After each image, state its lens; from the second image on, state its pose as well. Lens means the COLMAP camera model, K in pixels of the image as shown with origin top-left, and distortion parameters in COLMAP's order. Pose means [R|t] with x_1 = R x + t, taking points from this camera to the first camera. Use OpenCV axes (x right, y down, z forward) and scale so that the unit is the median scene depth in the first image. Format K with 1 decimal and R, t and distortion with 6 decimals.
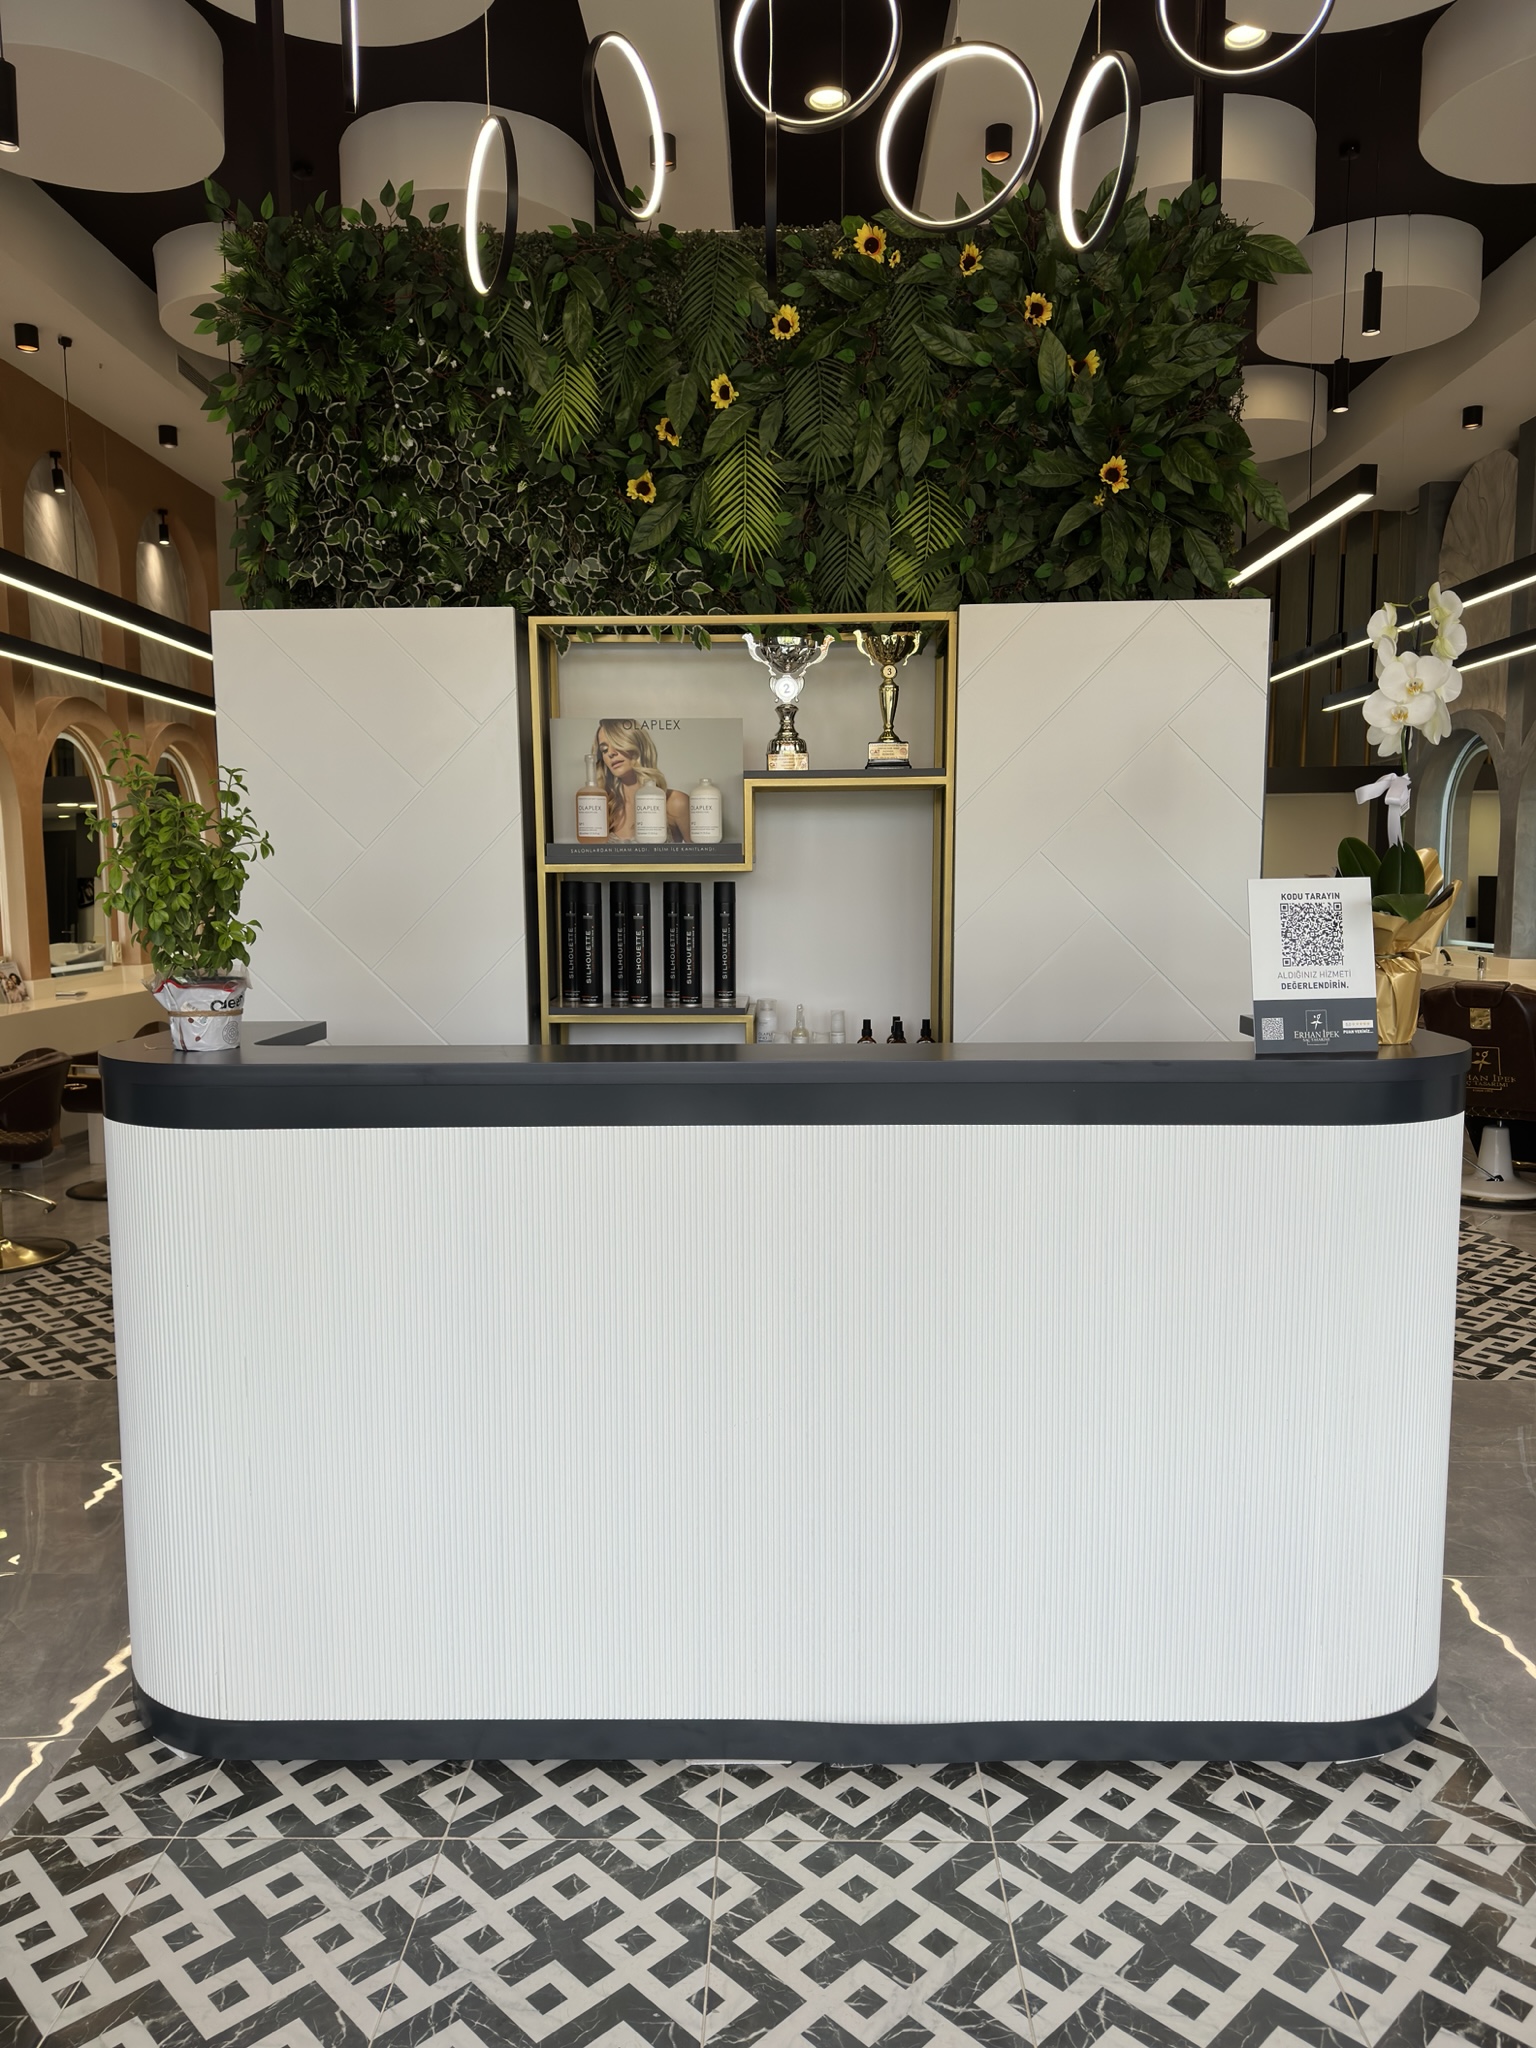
lens RADIAL K [[1416.5, 0, 778.9], [0, 1416.5, 1108.4], [0, 0, 1]] dist [0.108143, -0.167364]
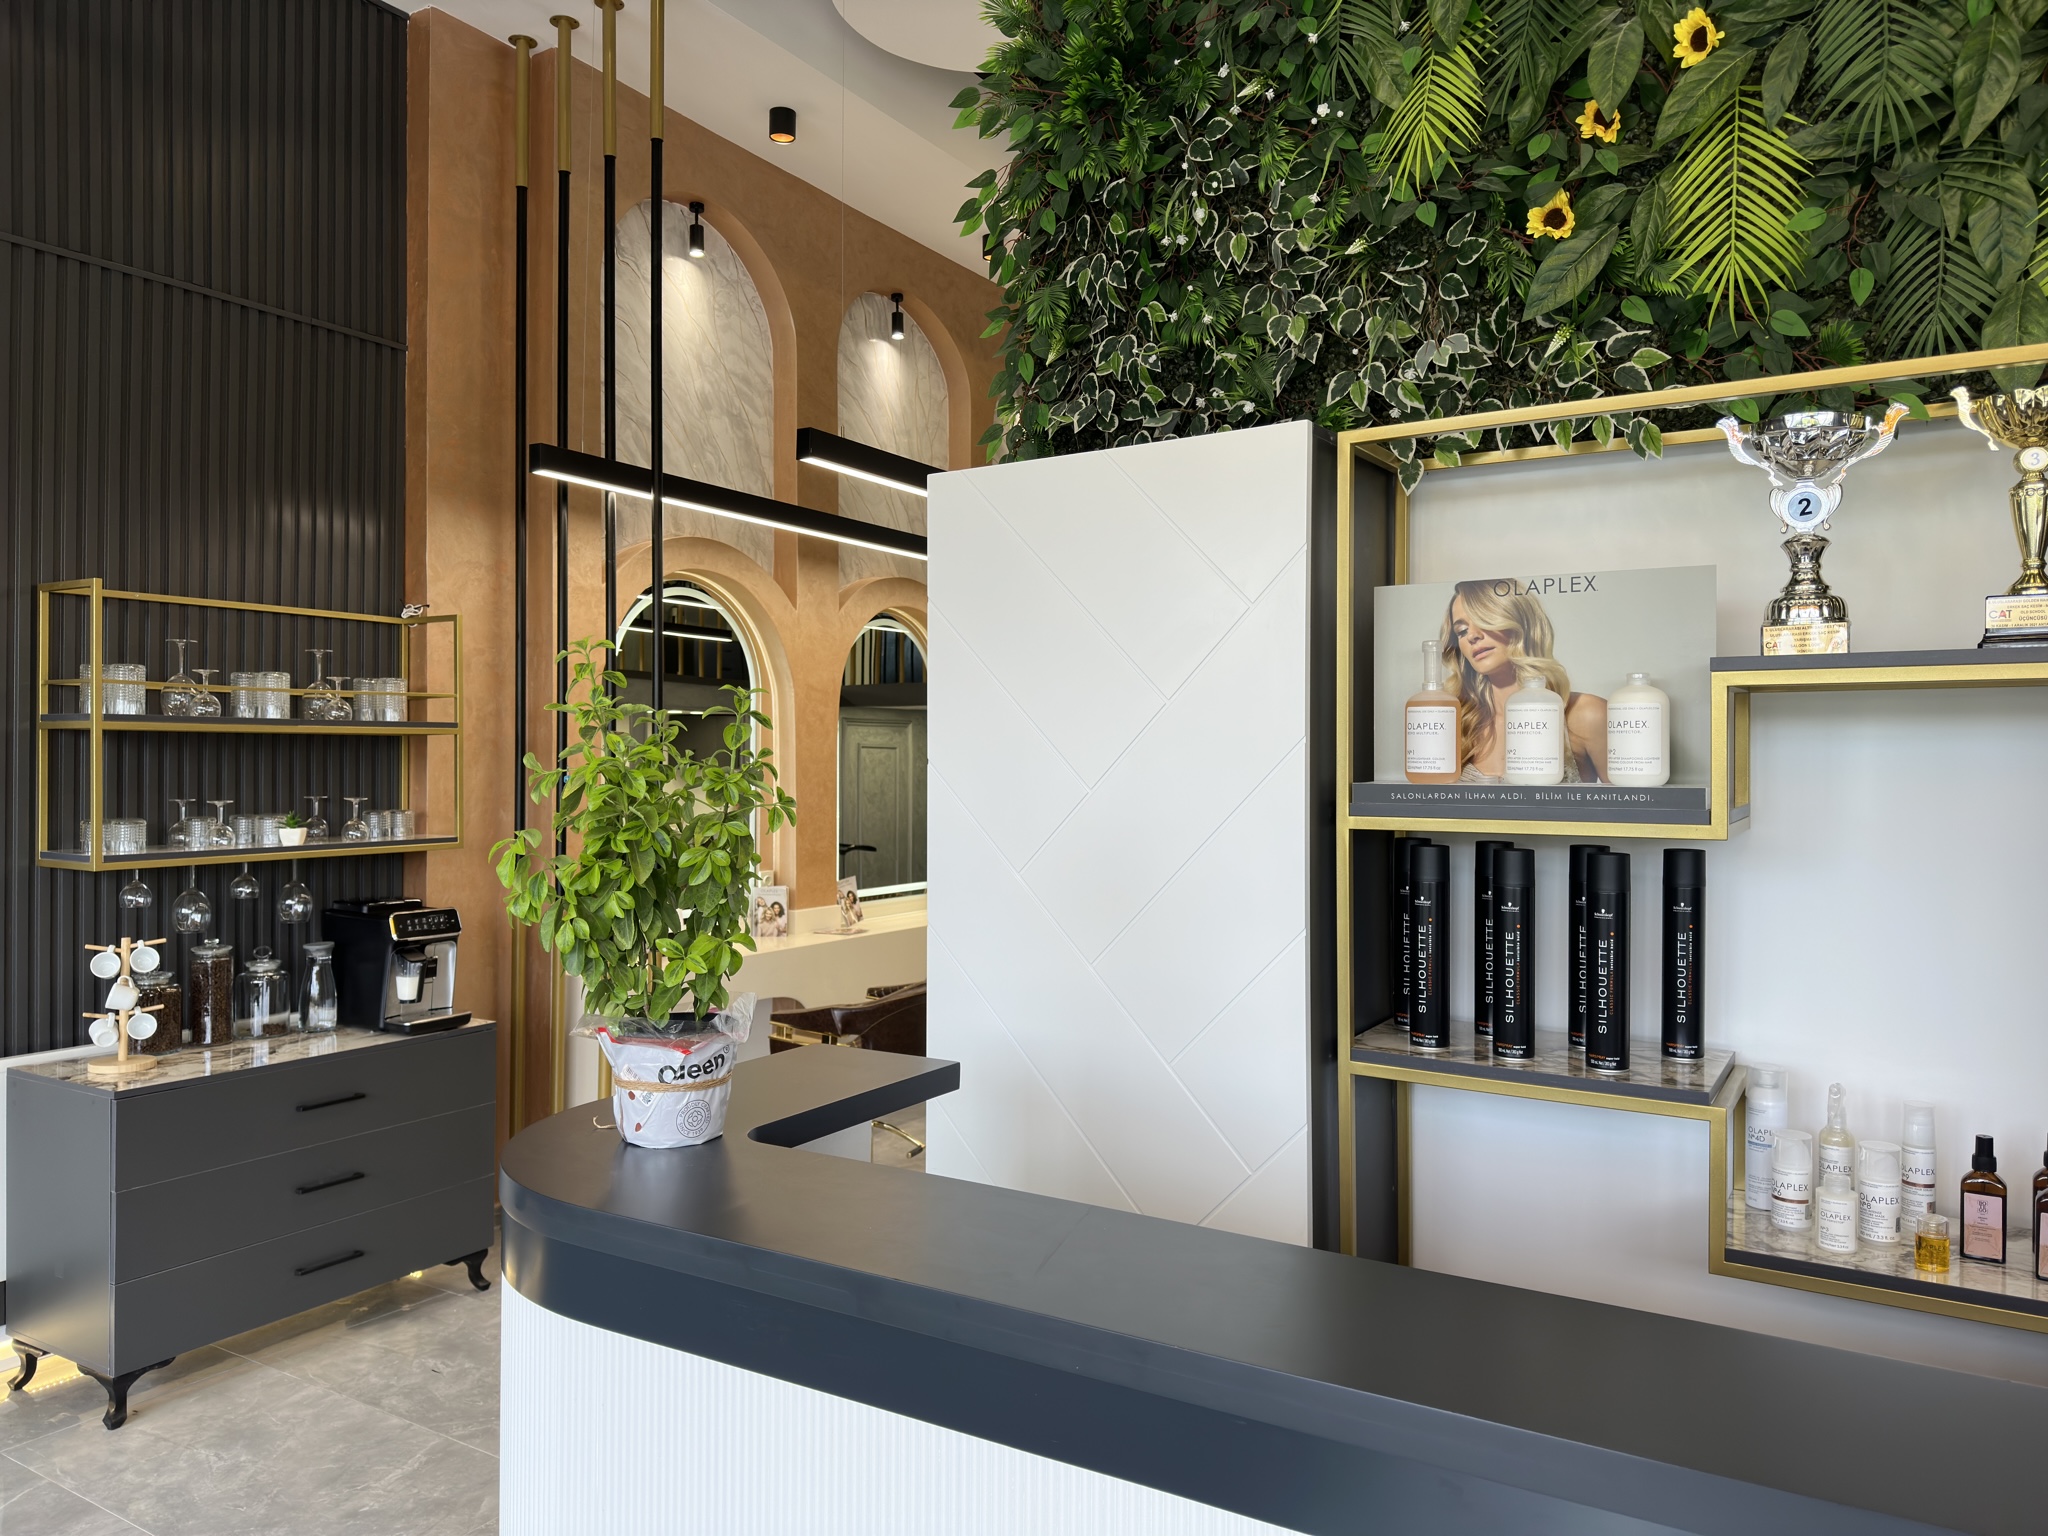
lens RADIAL K [[1430.3, 0, 1075.7], [0, 1430.3, 768.4], [0, 0, 1]] dist [0.025739, -0.028953]
pose [[0.867066, 0.010987, -0.498072, 0.037596], [-0.089296, 0.986994, -0.133679, -0.099622], [0.490125, 0.160384, 0.856770, 0.415525]]
